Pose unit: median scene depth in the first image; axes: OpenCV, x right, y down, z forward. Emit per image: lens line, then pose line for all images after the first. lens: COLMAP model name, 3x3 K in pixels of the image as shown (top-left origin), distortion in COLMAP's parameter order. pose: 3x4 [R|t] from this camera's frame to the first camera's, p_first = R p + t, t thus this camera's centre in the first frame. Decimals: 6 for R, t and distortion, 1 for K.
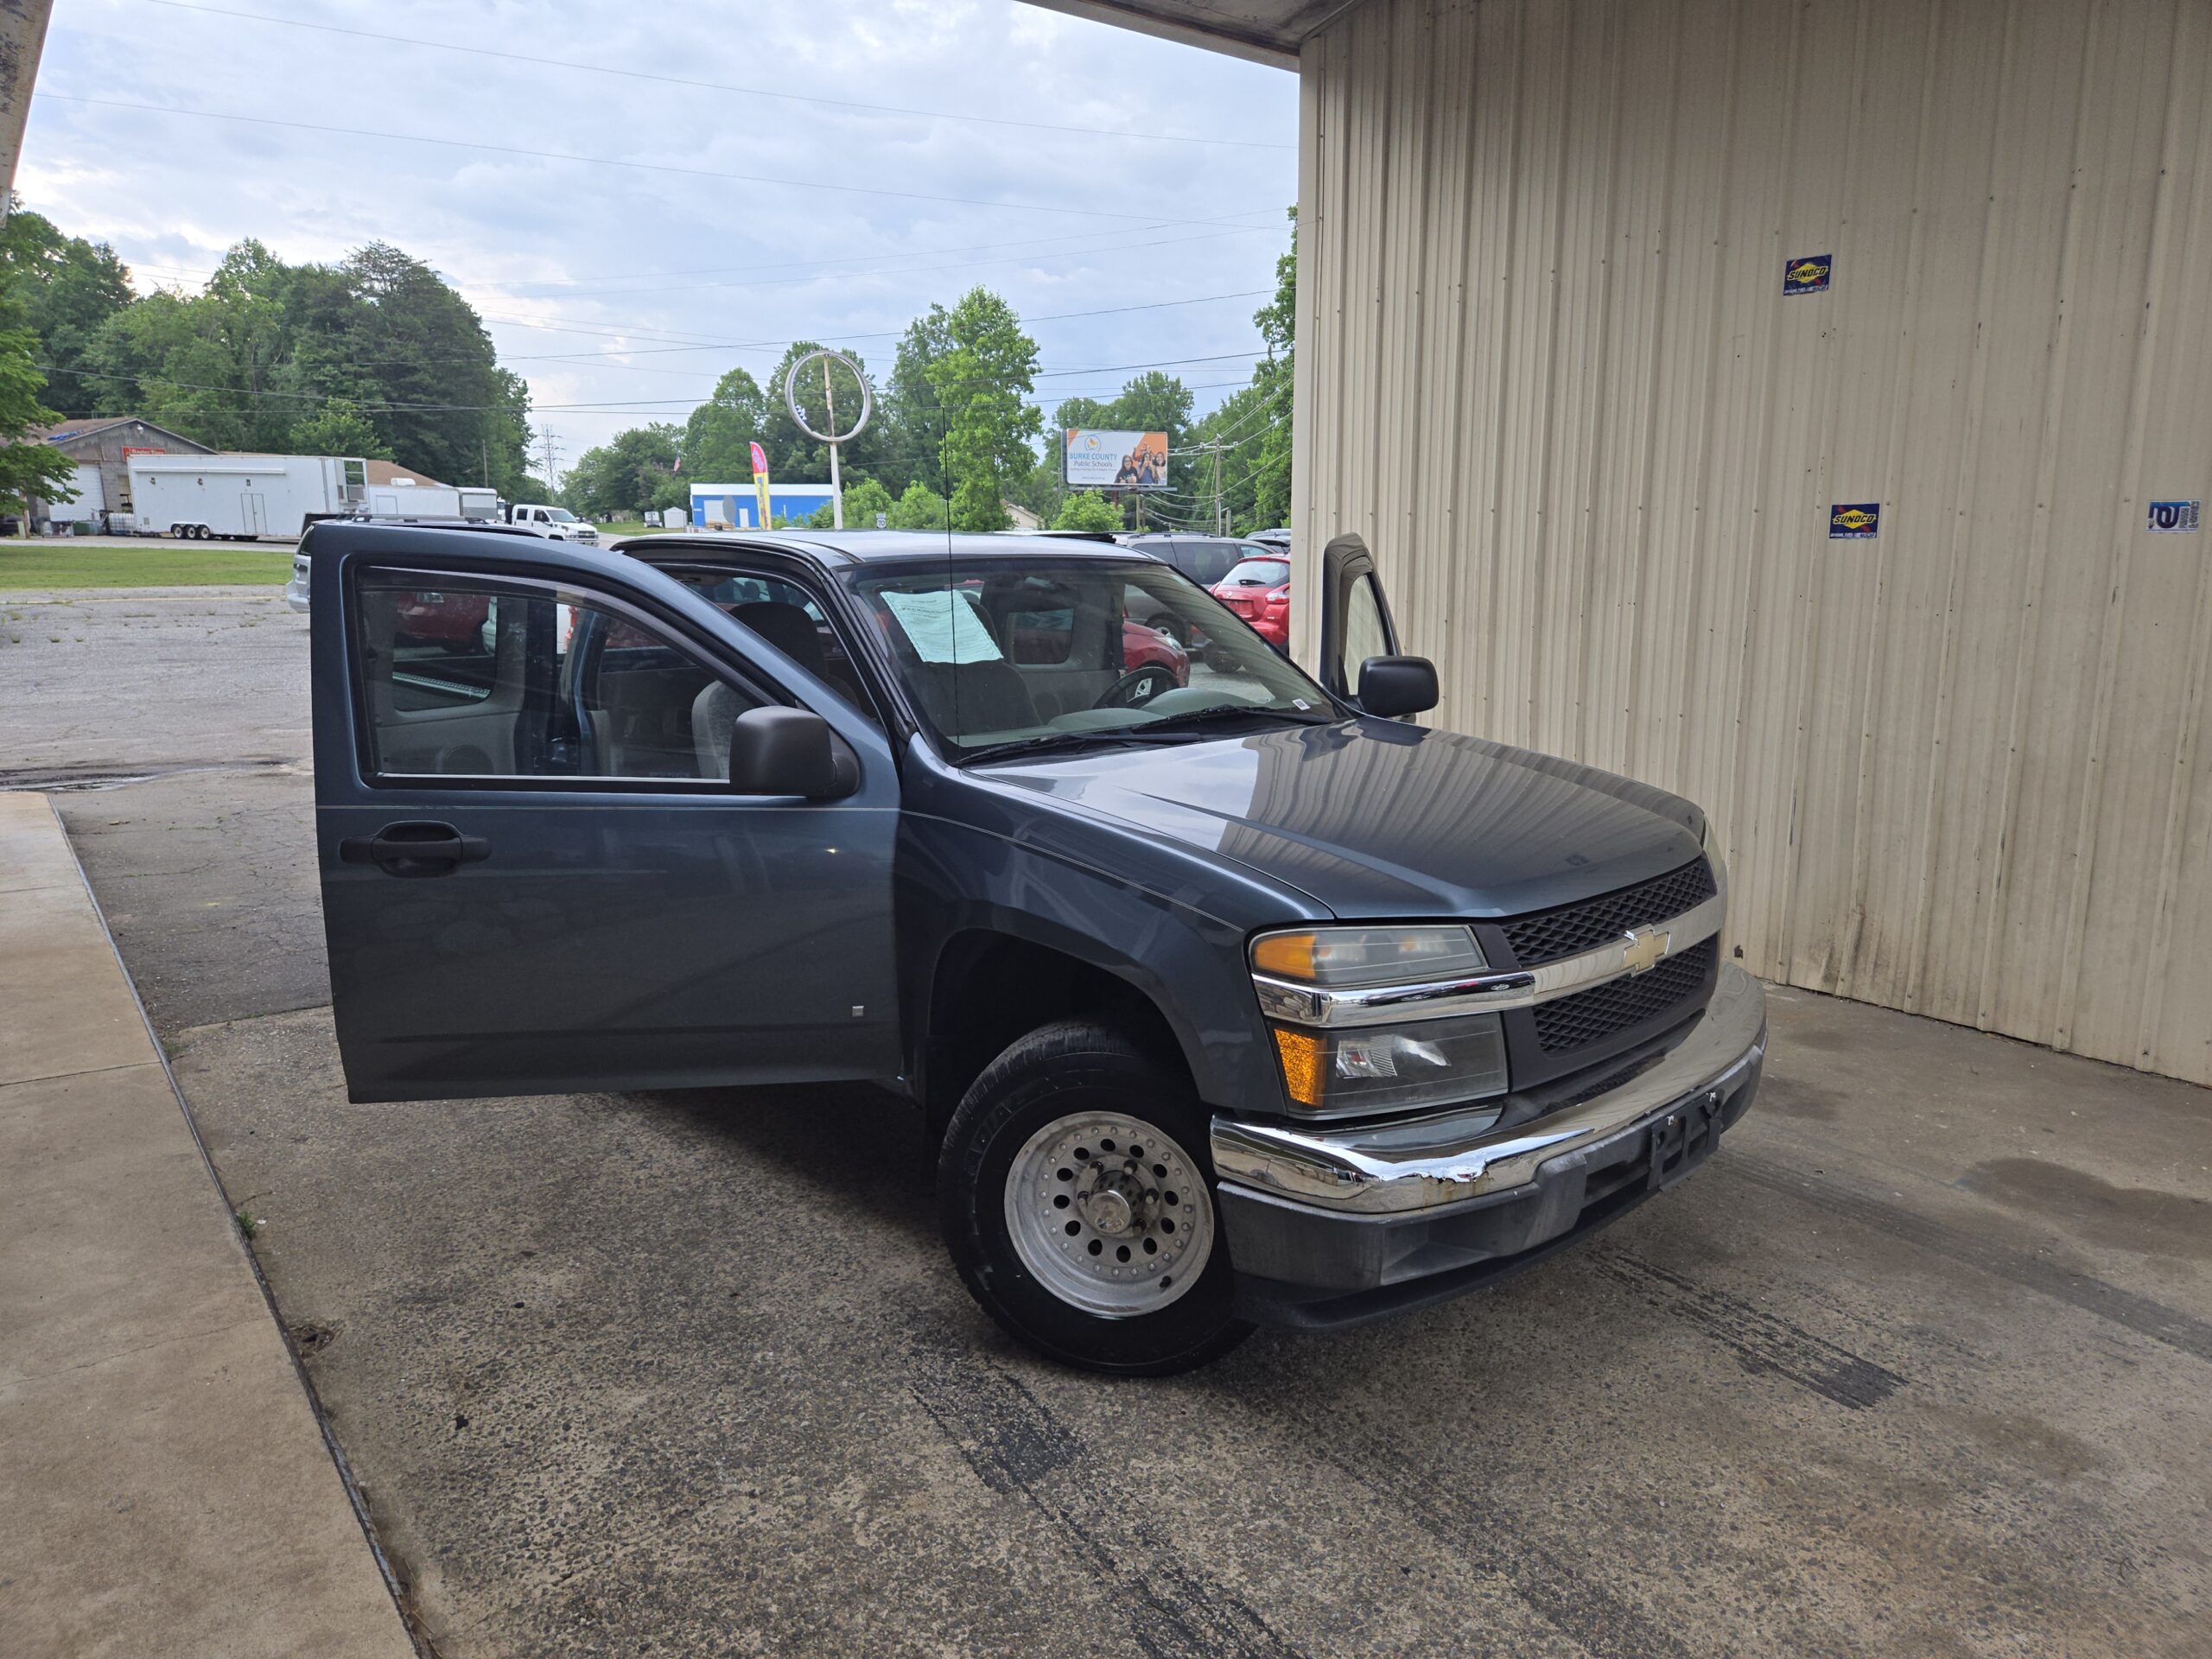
lens RADIAL K [[1472.7, 0, 1106.0], [0, 1472.7, 829.5], [0, 0, 1]] dist [0.077206, -0.071959]
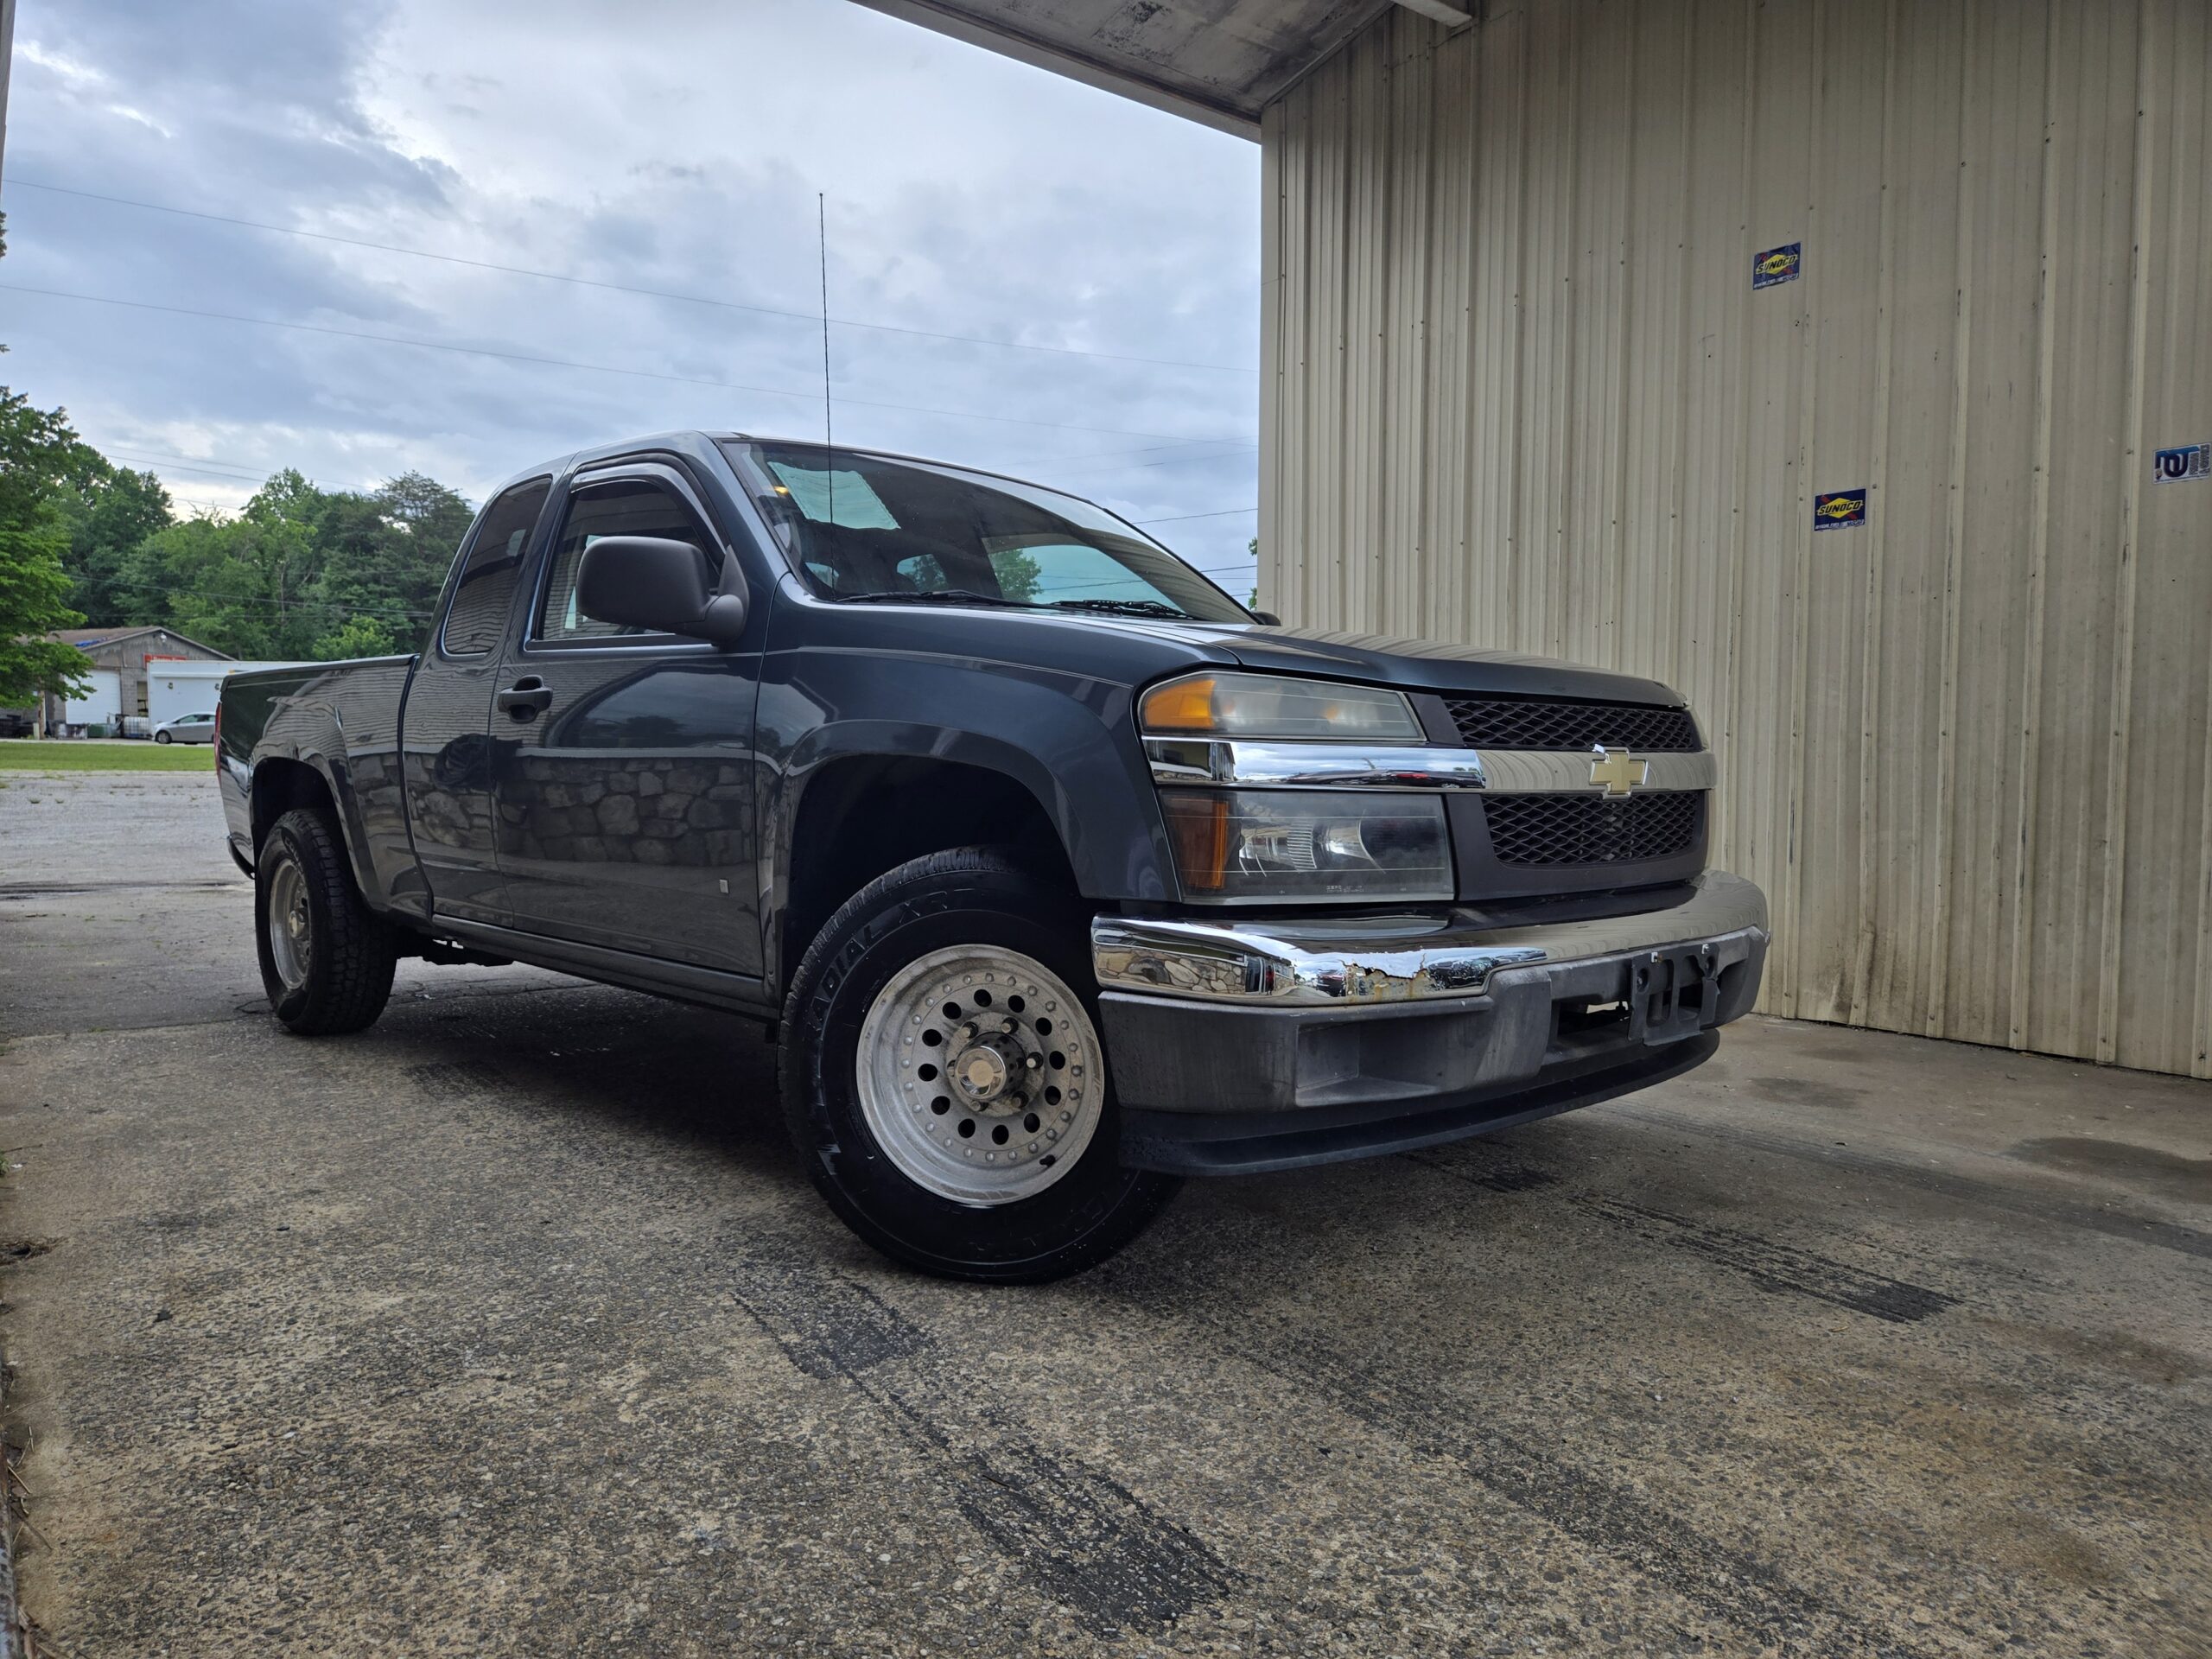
lens RADIAL K [[1468.5, 0, 1102.8], [0, 1468.5, 859.9], [0, 0, 1]] dist [0.076456, -0.071423]
pose [[0.999955, 0.008323, -0.004546, 0.071168], [-0.008855, 0.991025, -0.133385, 0.242606], [0.003396, 0.133419, 0.991054, 0.164040]]
